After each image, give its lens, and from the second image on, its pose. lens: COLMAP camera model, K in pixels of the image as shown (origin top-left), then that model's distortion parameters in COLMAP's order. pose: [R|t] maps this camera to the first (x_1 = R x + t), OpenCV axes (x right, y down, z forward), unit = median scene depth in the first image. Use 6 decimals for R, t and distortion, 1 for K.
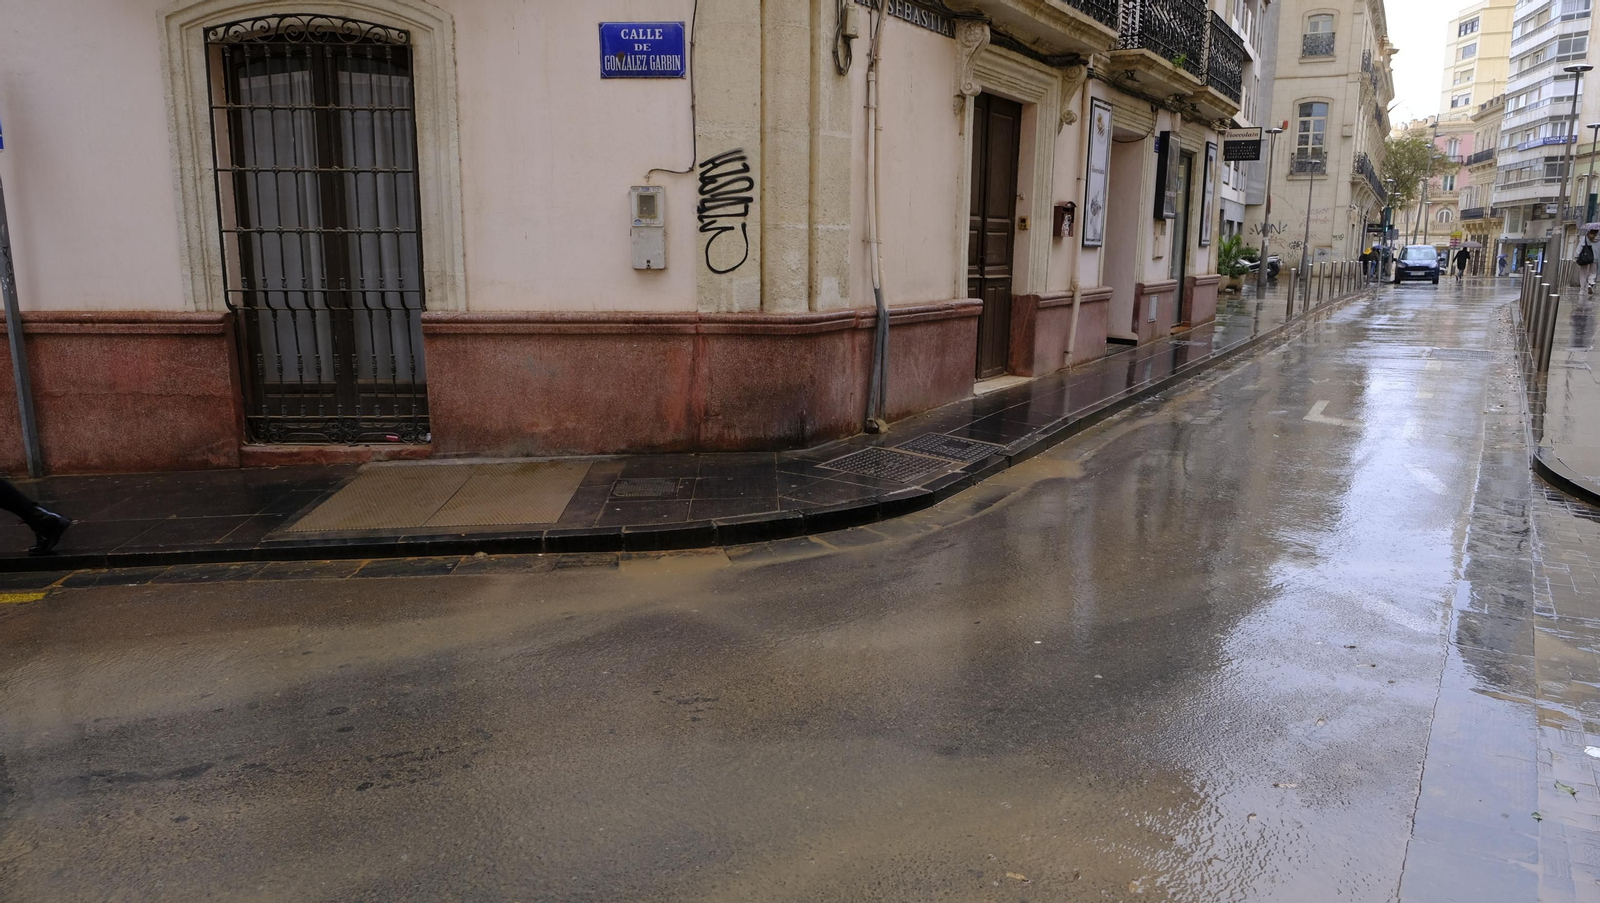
lens RADIAL K [[1093.5, 0, 792.3], [0, 1093.5, 460.5], [0, 0, 1]] dist [-0.002220, 0.009725]
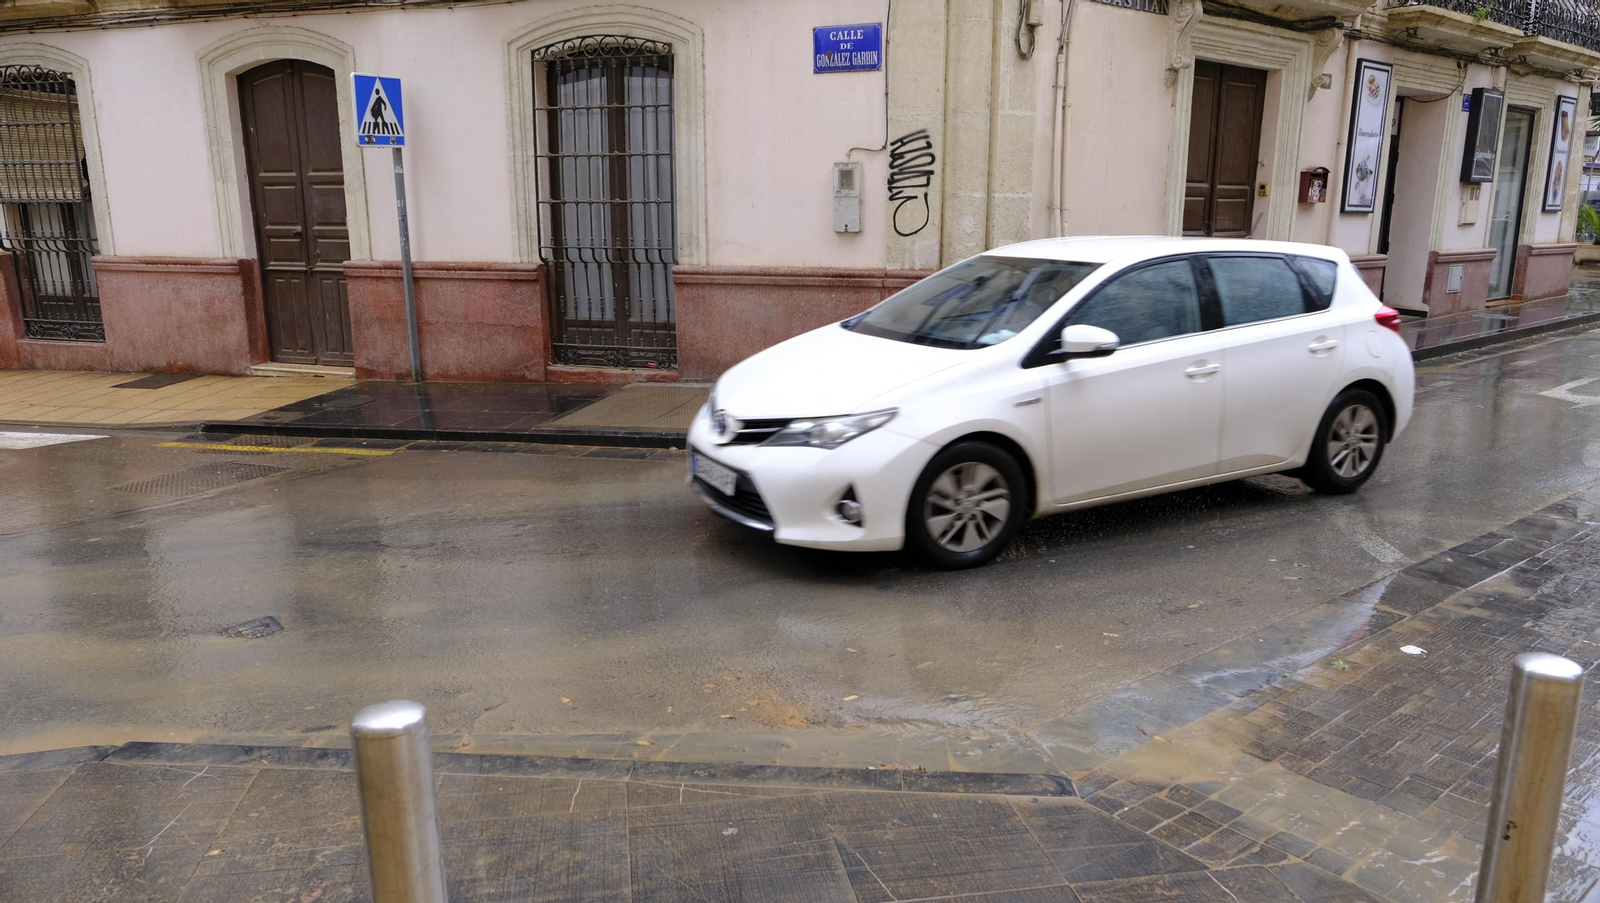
lens RADIAL K [[1093.5, 0, 792.3], [0, 1093.5, 460.5], [0, 0, 1]] dist [-0.002220, 0.009725]
pose [[0.940478, 0.072733, -0.331979, 0.226176], [-0.063472, 0.997234, 0.038668, 0.031659], [0.333873, -0.015295, 0.942494, -0.150958]]
